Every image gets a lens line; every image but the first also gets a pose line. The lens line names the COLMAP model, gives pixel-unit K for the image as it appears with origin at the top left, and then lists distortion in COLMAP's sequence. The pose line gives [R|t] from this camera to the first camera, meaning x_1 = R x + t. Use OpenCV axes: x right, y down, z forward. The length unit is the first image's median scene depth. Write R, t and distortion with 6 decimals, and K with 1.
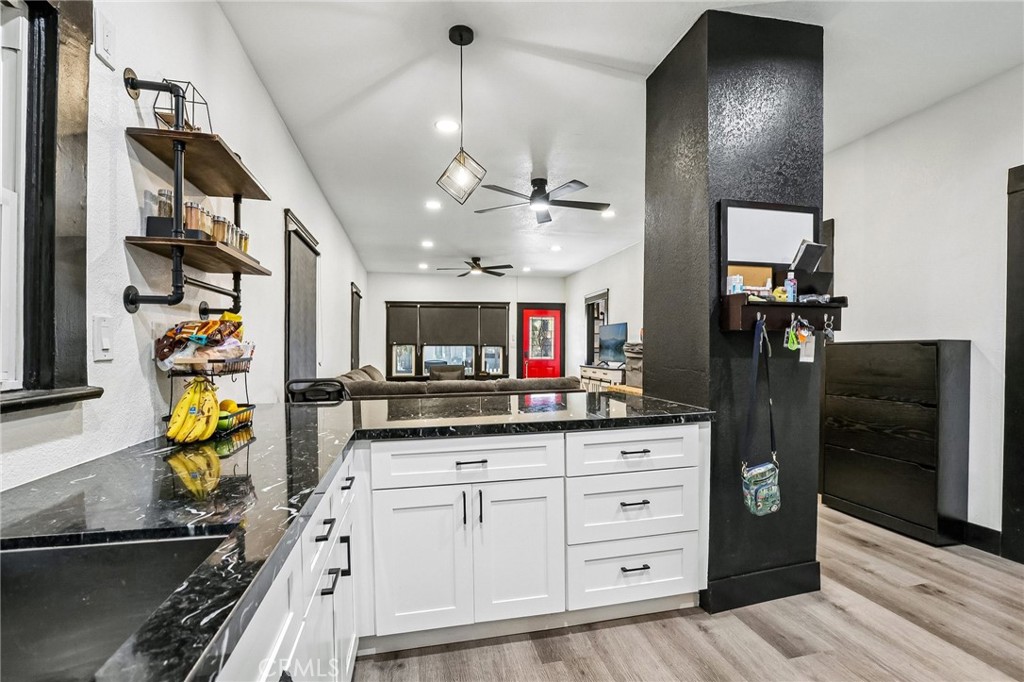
lens RADIAL K [[479.7, 0, 510.9], [0, 479.7, 344.1], [0, 0, 1]] dist [-0.002966, -0.000024]
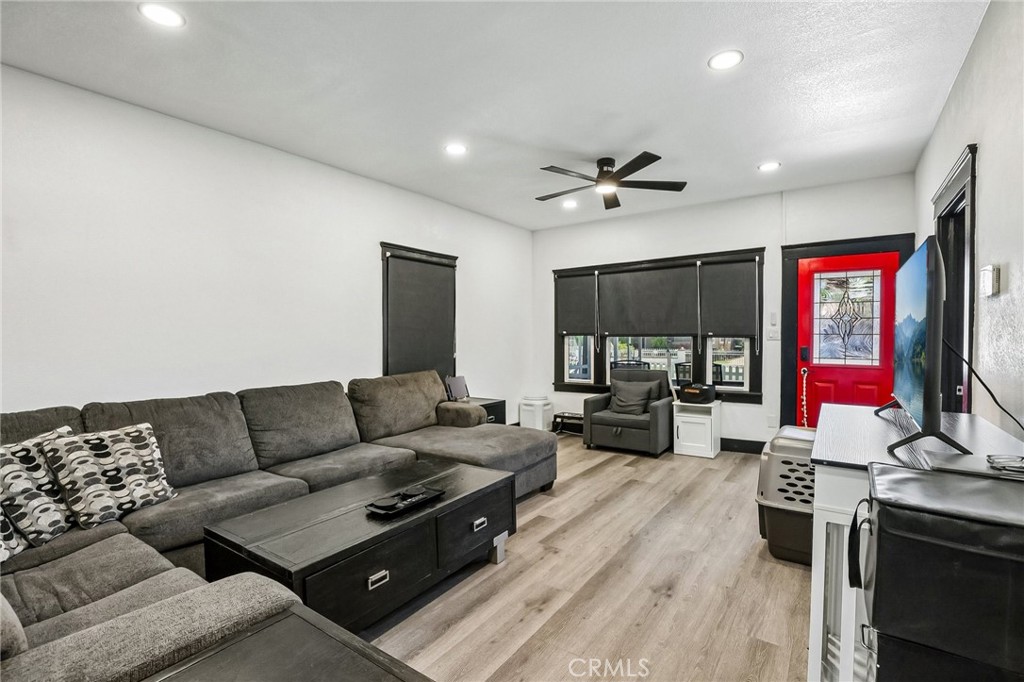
lens RADIAL K [[479.7, 0, 515.3], [0, 479.7, 339.8], [0, 0, 1]] dist [-0.002966, -0.000024]
pose [[0.681687, 0.000176, -0.731643, 0.186672], [0.004585, 0.999979, 0.004512, 0.004486], [0.731629, -0.006431, 0.681673, 0.481643]]
